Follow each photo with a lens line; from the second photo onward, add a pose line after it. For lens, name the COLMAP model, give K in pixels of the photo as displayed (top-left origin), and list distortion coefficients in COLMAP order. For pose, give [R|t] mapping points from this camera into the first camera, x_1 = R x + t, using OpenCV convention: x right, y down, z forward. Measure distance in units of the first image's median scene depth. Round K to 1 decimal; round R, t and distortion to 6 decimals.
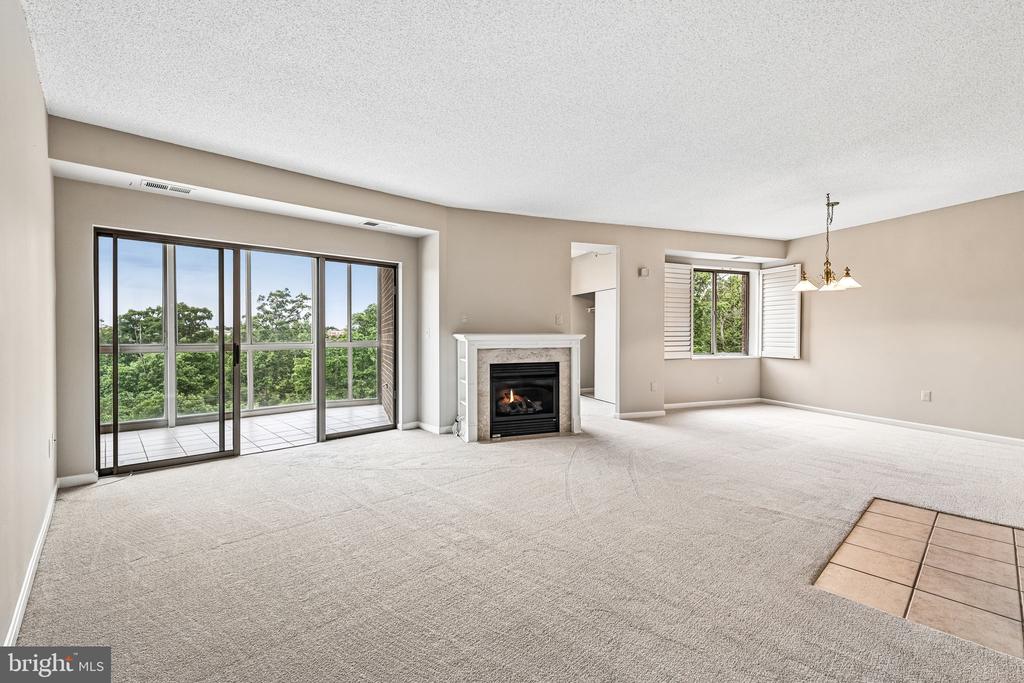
lens RADIAL K [[456.9, 0, 514.4], [0, 456.9, 341.9], [0, 0, 1]] dist [0.007587, -0.000352]
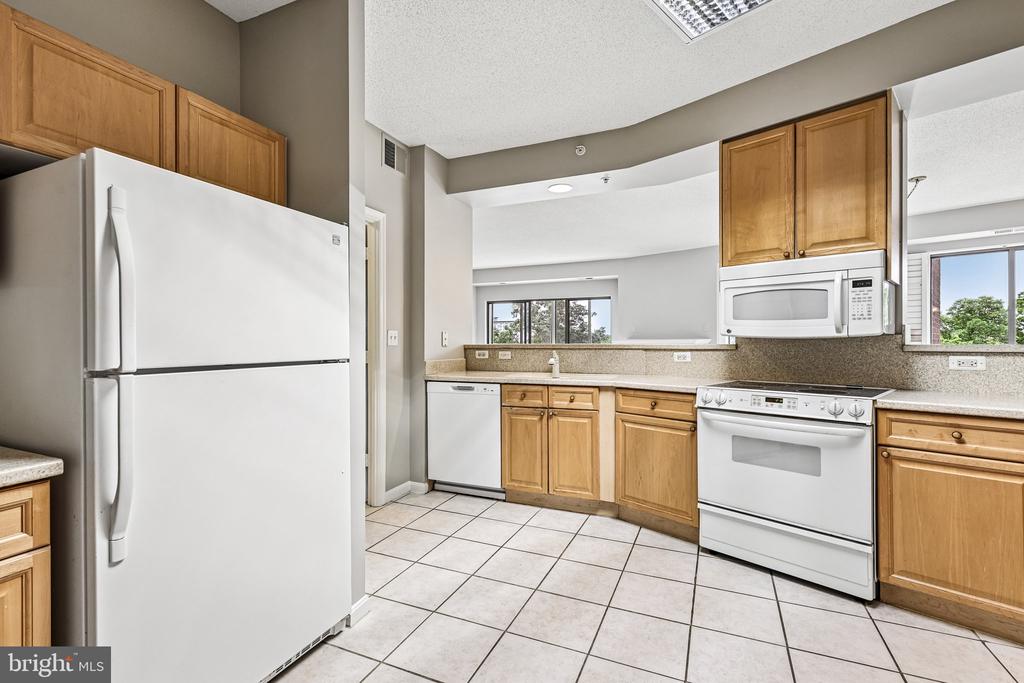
lens RADIAL K [[456.9, 0, 510.8], [0, 456.9, 342.2], [0, 0, 1]] dist [0.007587, -0.000352]
pose [[0.409894, 0.001970, -0.912131, 1.121101], [-0.009172, 0.999956, -0.001962, -0.001950], [0.912087, 0.009170, 0.409894, 0.014417]]
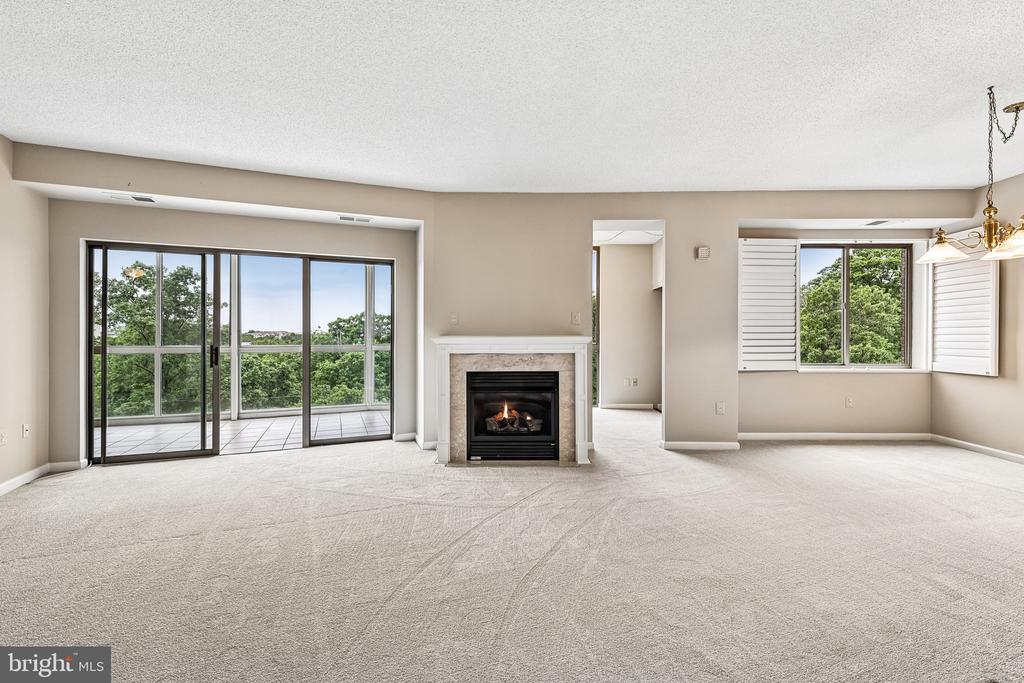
lens RADIAL K [[456.9, 0, 508.1], [0, 456.9, 341.1], [0, 0, 1]] dist [0.007587, -0.000352]
pose [[0.930409, 0.002442, -0.366514, 0.309743], [-0.005868, 0.999949, -0.008234, -0.001667], [0.366475, 0.009812, 0.930376, 0.234763]]
